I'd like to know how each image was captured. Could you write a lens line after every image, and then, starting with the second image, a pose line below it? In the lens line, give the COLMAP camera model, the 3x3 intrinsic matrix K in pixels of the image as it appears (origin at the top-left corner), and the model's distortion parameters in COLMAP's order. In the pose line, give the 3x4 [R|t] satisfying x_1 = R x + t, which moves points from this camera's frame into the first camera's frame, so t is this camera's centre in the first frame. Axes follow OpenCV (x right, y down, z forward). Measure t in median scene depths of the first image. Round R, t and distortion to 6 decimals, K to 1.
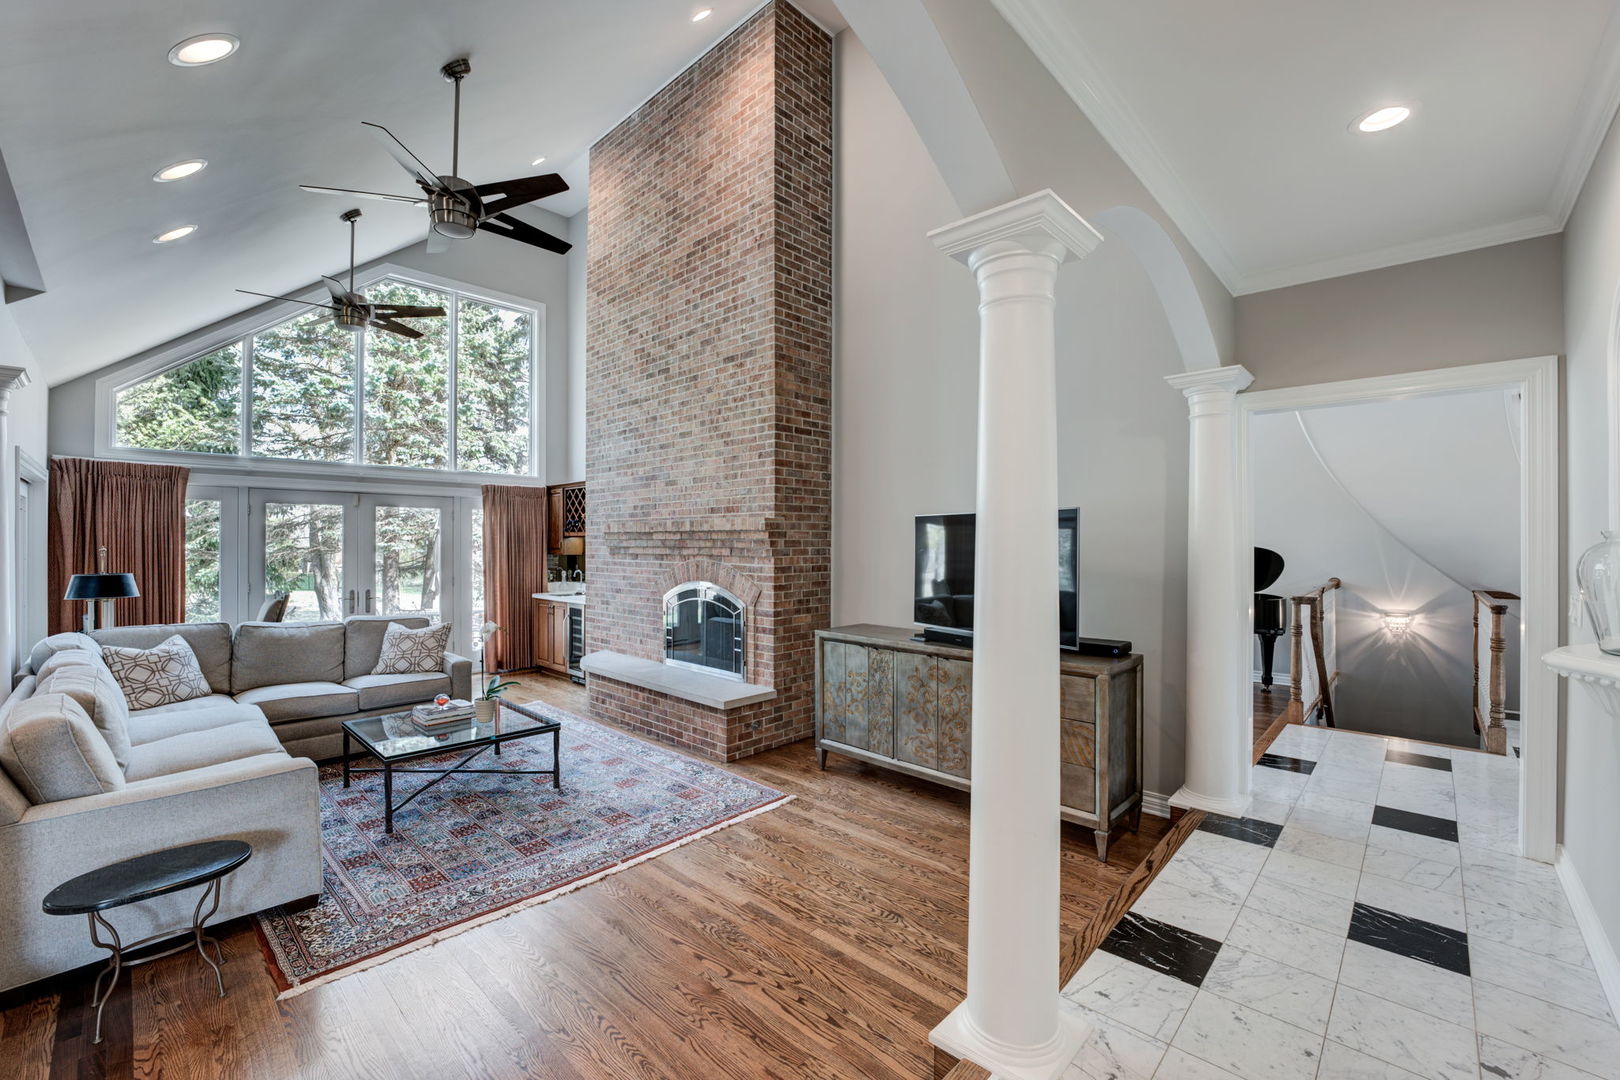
lens RADIAL K [[659.5, 0, 801.0], [0, 659.5, 544.5], [0, 0, 1]] dist [-0.021654, -0.000361]
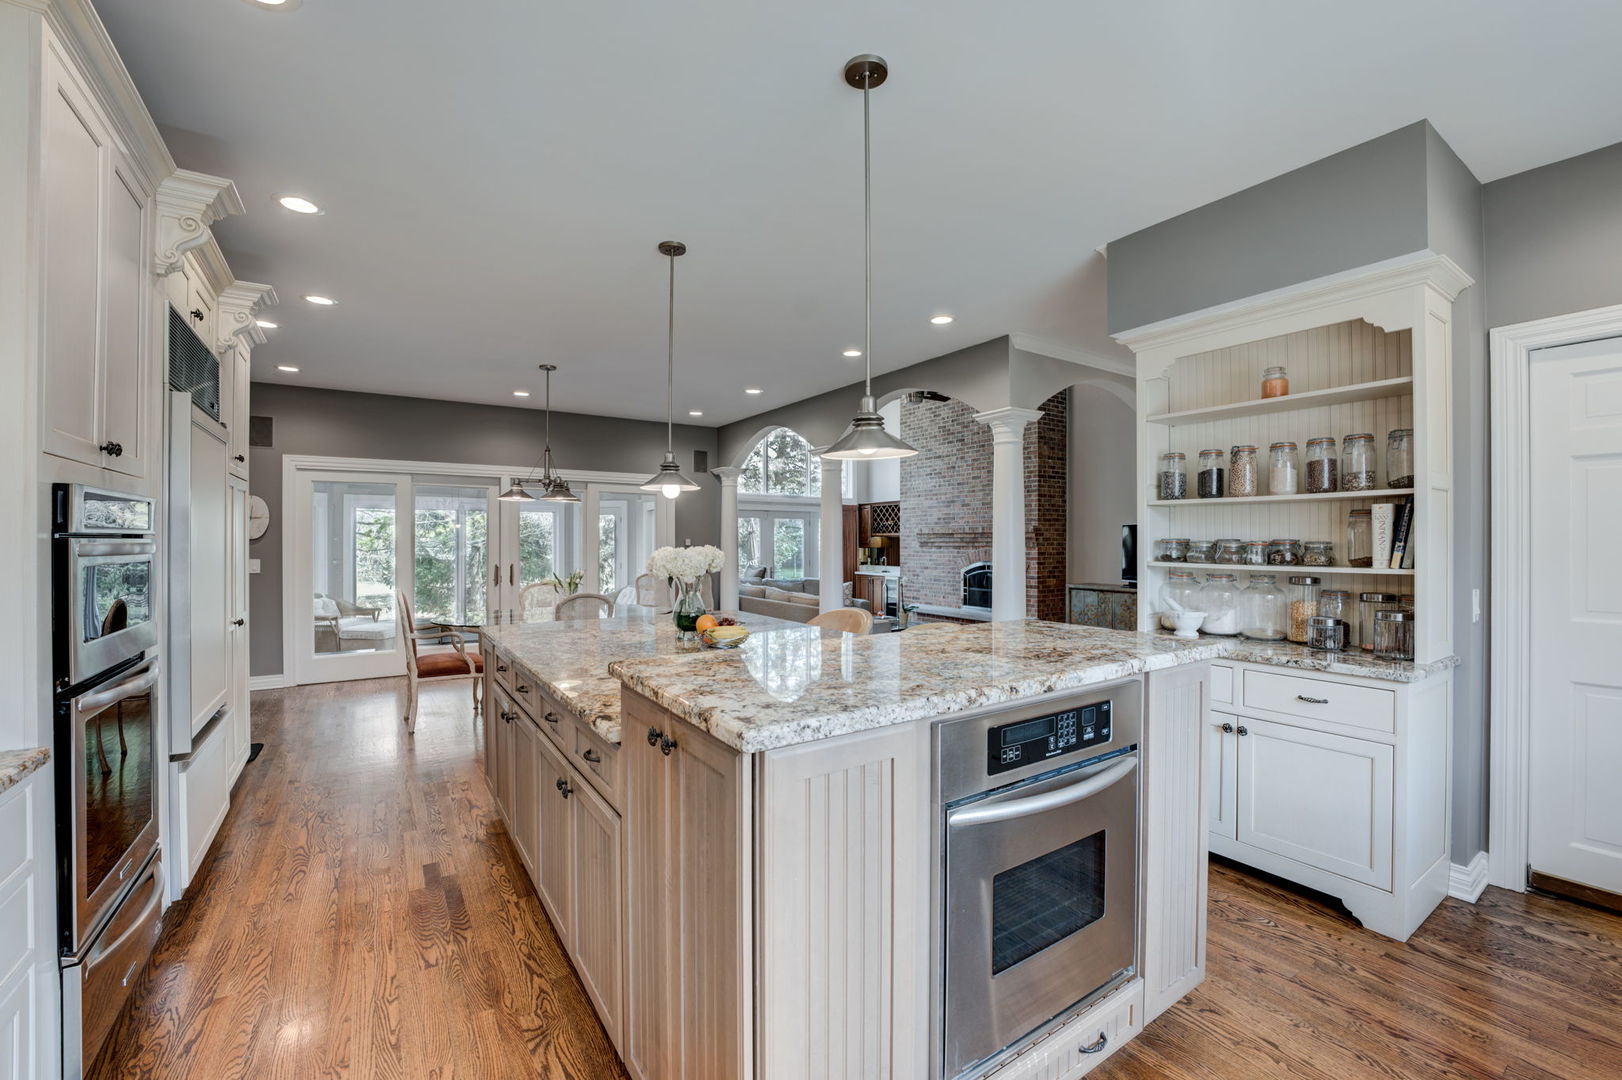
lens RADIAL K [[660.3, 0, 813.0], [0, 660.3, 544.0], [0, 0, 1]] dist [-0.021654, -0.000361]
pose [[0.979169, 0.000663, -0.203044, -0.261829], [-0.001064, 0.999998, -0.001865, 0.014831], [0.203042, 0.002042, 0.979168, -0.862897]]
